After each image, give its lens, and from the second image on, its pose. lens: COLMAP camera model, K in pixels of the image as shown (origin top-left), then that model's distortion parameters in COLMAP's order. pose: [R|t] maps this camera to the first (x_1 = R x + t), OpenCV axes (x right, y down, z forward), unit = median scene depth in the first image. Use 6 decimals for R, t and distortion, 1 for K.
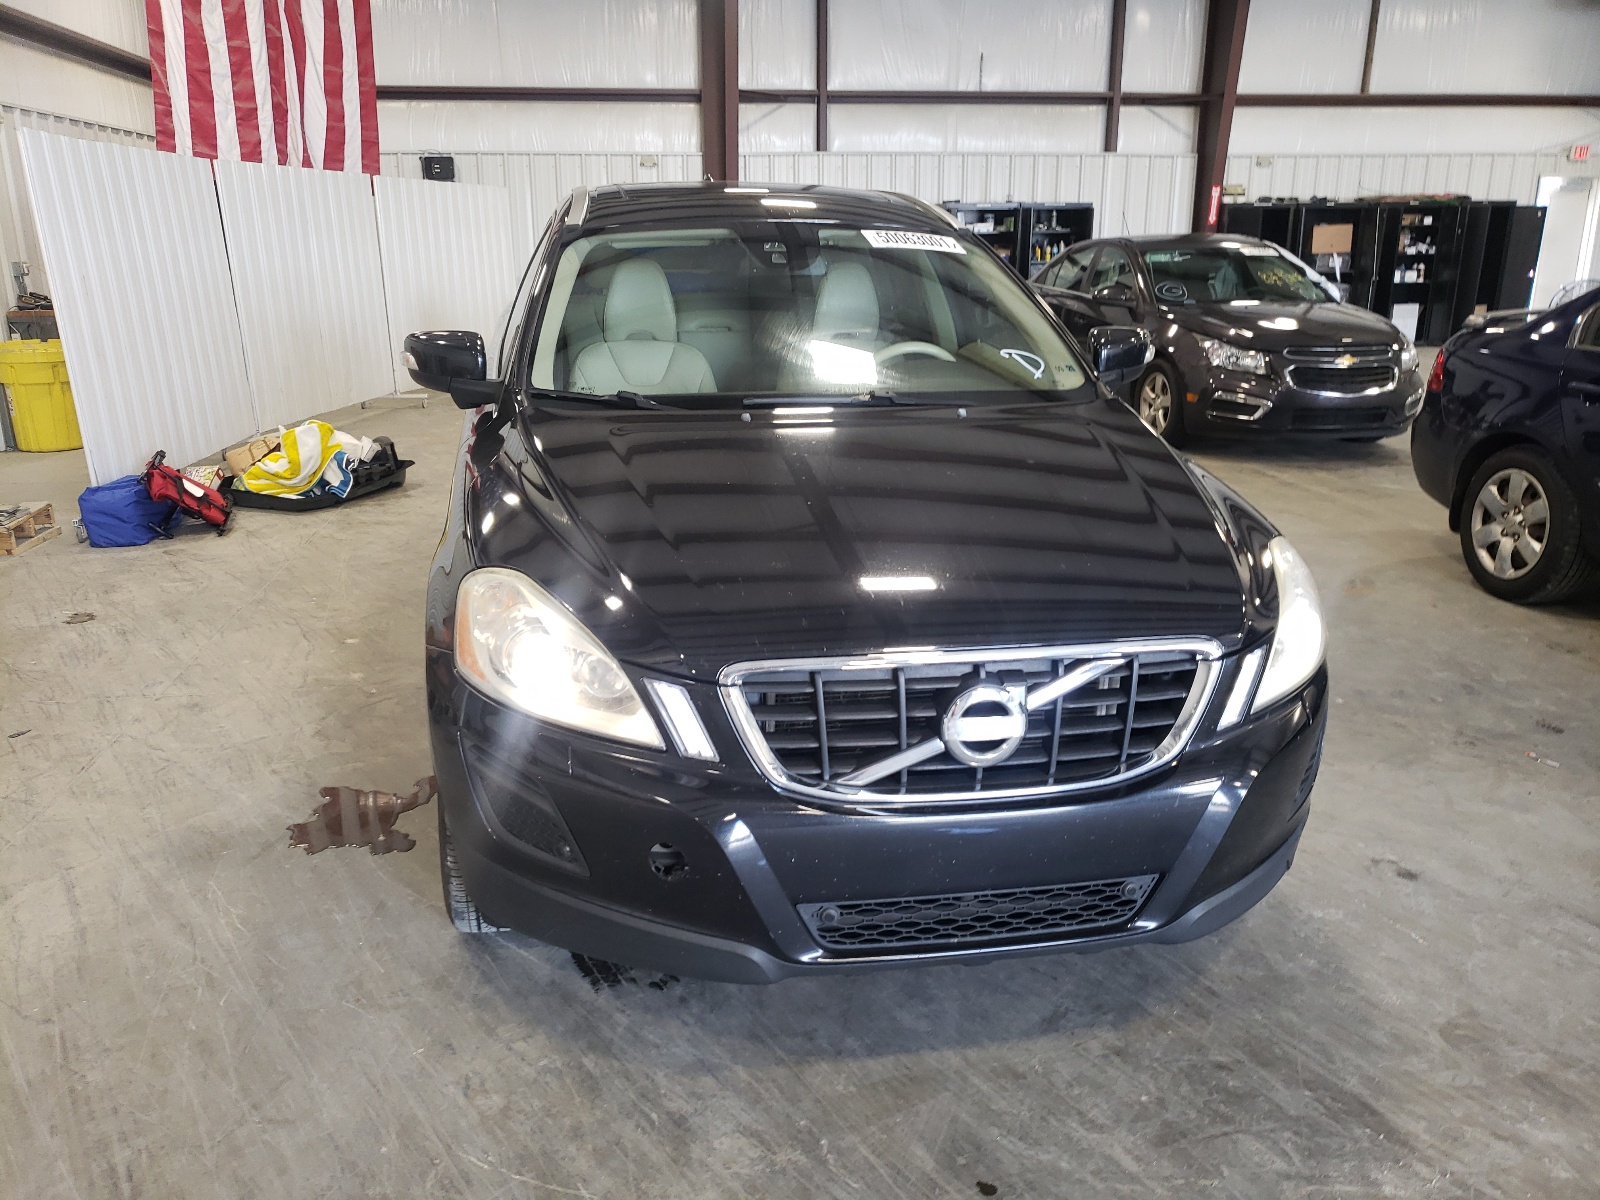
lens RADIAL K [[1266.5, 0, 795.0], [0, 1266.5, 622.6], [0, 0, 1]] dist [-0.006387, 0.039890]
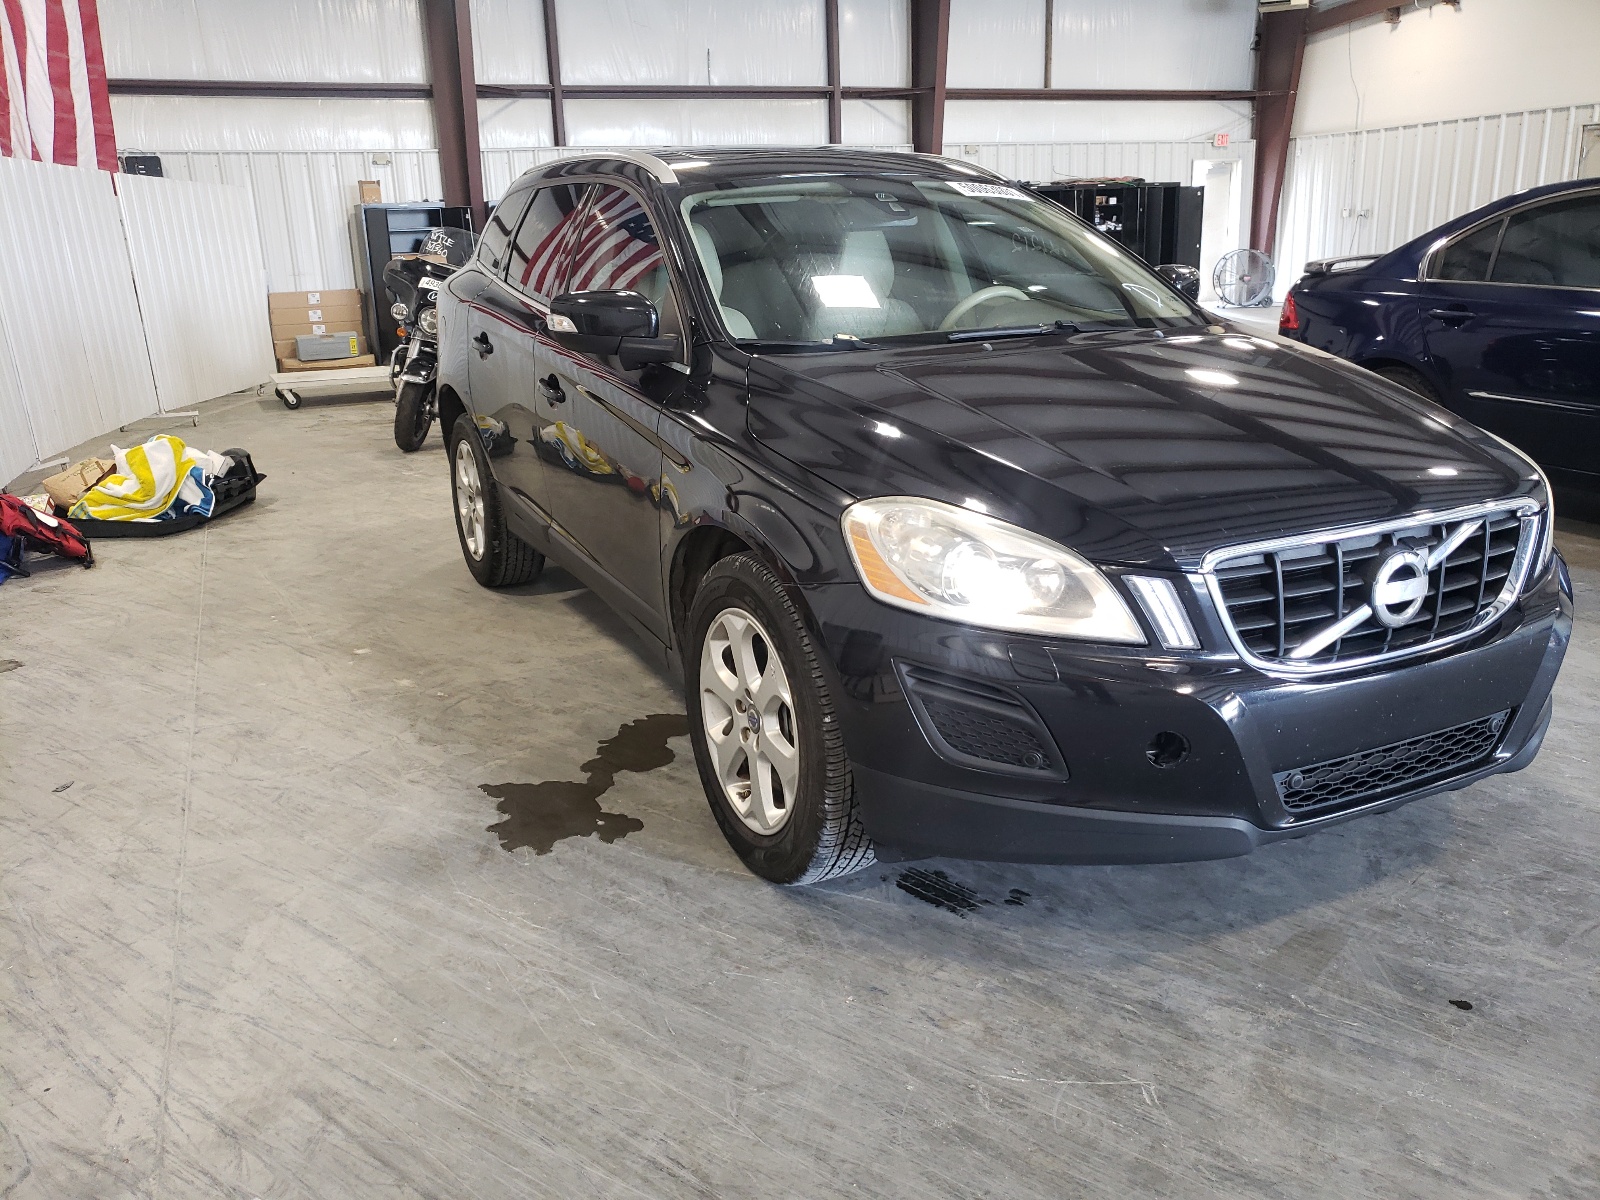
lens RADIAL K [[1257.2, 0, 800.0], [0, 1257.2, 600.0], [0, 0, 1]] dist [-0.005928, 0.040779]
pose [[0.961444, -0.107034, 0.253316, -0.274929], [0.111360, 0.993776, -0.002758, 0.015652], [-0.251444, 0.030861, 0.967380, 0.031538]]
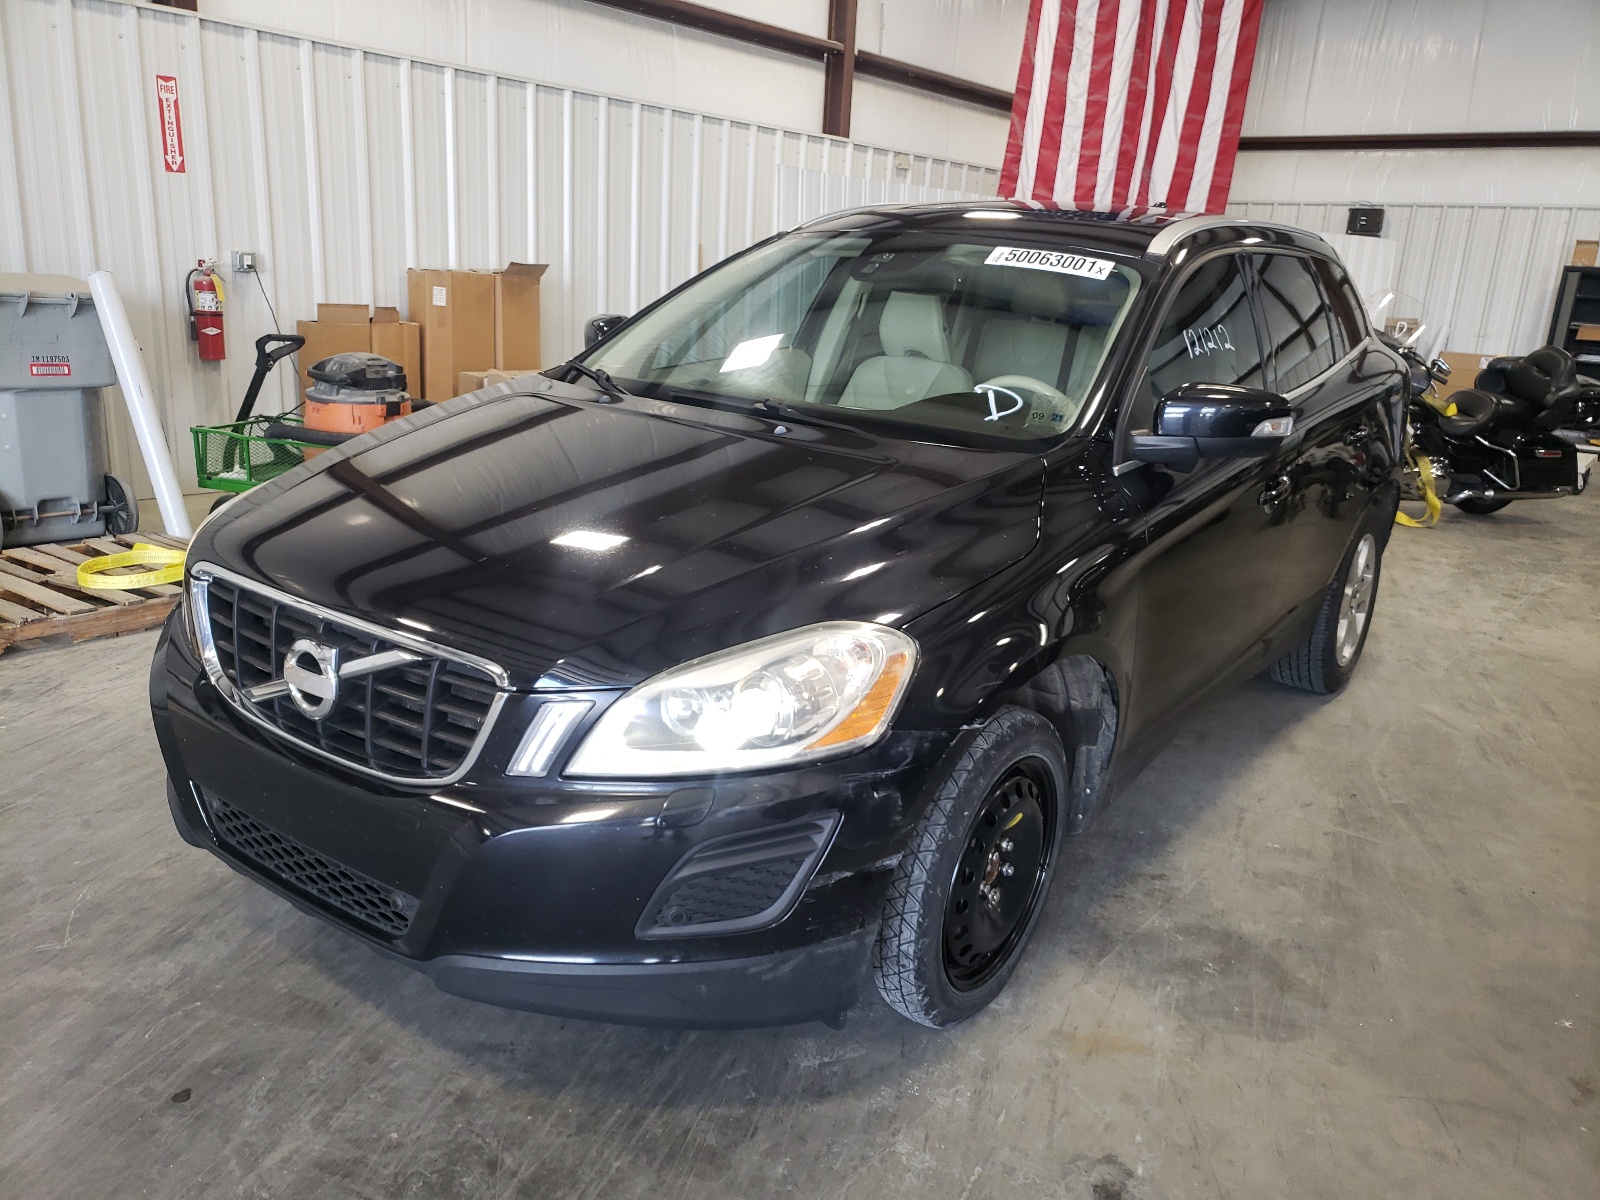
lens RADIAL K [[1266.5, 0, 795.0], [0, 1266.5, 622.6], [0, 0, 1]] dist [-0.006387, 0.039890]
pose [[0.684849, 0.243778, -0.686698, 0.481700], [-0.273944, 0.959383, 0.067375, -0.059046], [0.675231, 0.141976, 0.723814, 0.225401]]
